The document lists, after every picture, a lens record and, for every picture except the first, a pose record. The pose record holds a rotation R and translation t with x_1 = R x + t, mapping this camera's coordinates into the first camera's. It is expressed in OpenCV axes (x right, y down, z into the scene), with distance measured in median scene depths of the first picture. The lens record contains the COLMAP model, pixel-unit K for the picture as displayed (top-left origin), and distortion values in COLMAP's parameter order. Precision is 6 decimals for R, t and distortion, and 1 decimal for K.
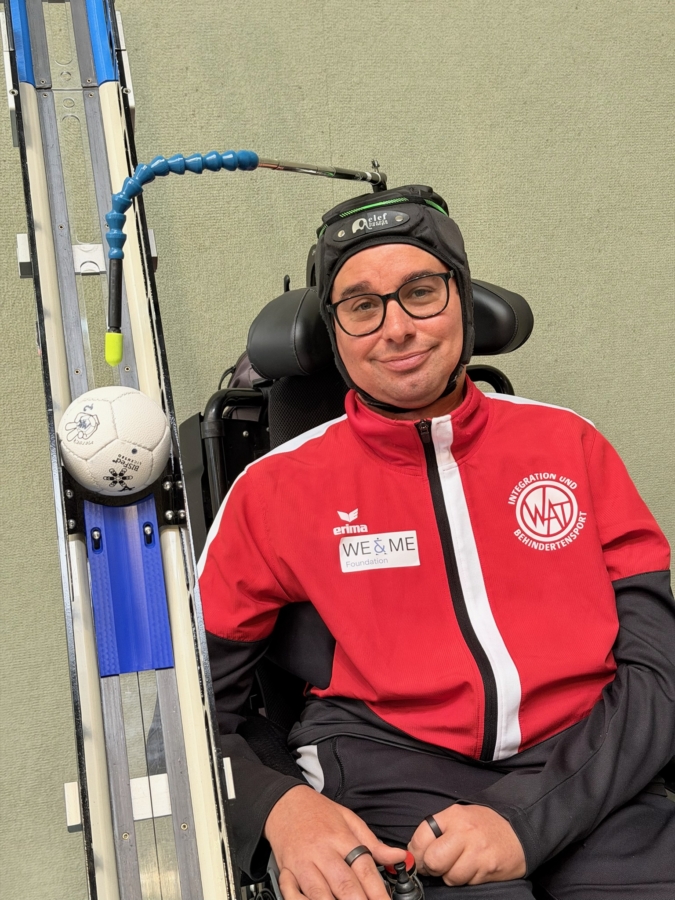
lens RADIAL K [[1224.3, 0, 337.5], [0, 1224.3, 450.0], [0, 0, 1]] dist [-0.015385, 0.057071]
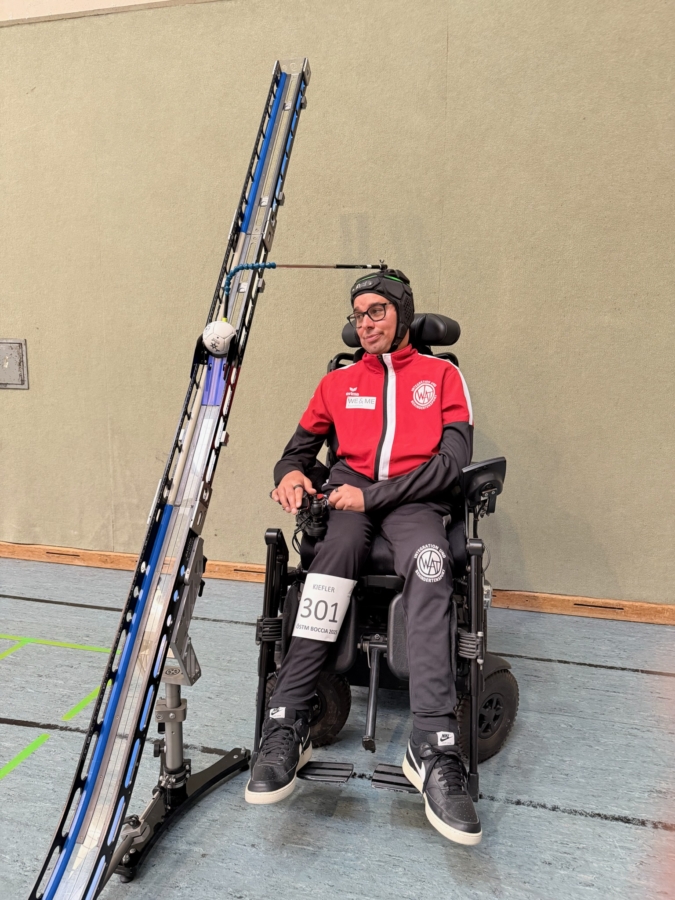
lens RADIAL K [[632.1, 0, 337.5], [0, 632.1, 450.0], [0, 0, 1]] dist [-0.043728, -0.000333]
pose [[0.886449, 0.130034, -0.444184, 0.617122], [-0.132153, 0.990879, 0.026343, 0.154839], [0.443559, 0.035348, 0.895548, -0.266609]]
